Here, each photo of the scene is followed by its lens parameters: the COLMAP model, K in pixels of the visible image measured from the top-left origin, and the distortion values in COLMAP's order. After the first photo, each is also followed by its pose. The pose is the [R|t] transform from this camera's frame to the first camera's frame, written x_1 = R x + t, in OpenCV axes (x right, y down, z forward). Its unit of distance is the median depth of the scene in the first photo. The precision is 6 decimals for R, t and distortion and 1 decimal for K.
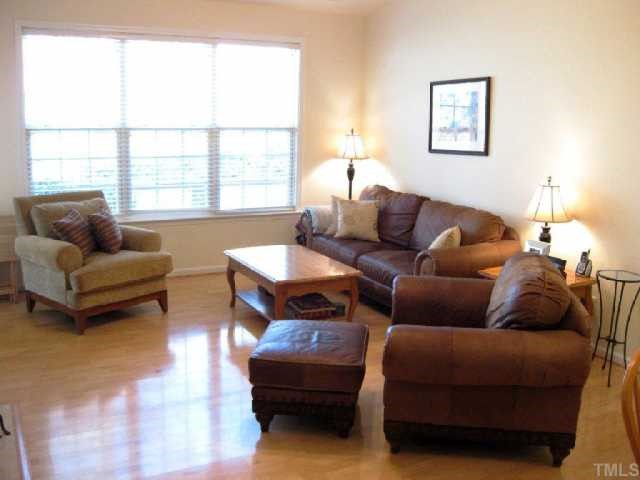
lens RADIAL K [[657.9, 0, 329.3], [0, 657.9, 226.1], [0, 0, 1]] dist [-0.135218, 0.009787]
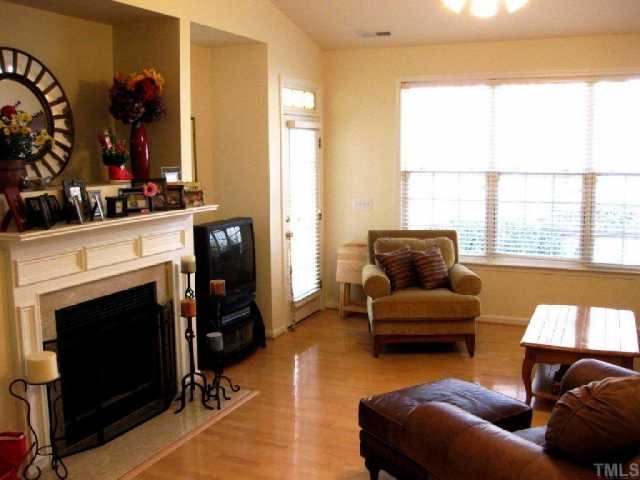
lens RADIAL K [[657.9, 0, 329.3], [0, 657.9, 226.1], [0, 0, 1]] dist [-0.135218, 0.009787]
pose [[0.645366, 0.060872, -0.761444, 0.359450], [-0.114203, 0.993305, -0.017386, -0.023238], [0.755288, 0.098180, 0.647997, 0.180048]]
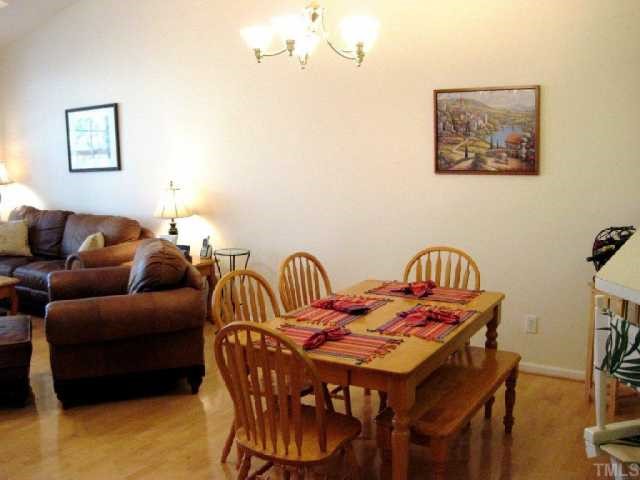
lens RADIAL K [[657.9, 0, 329.3], [0, 657.9, 226.1], [0, 0, 1]] dist [-0.135218, 0.009787]
pose [[0.863989, -0.096829, 0.494113, -0.018956], [0.115978, 0.993218, -0.008159, 0.046175], [-0.489972, 0.064355, 0.869360, -0.195769]]
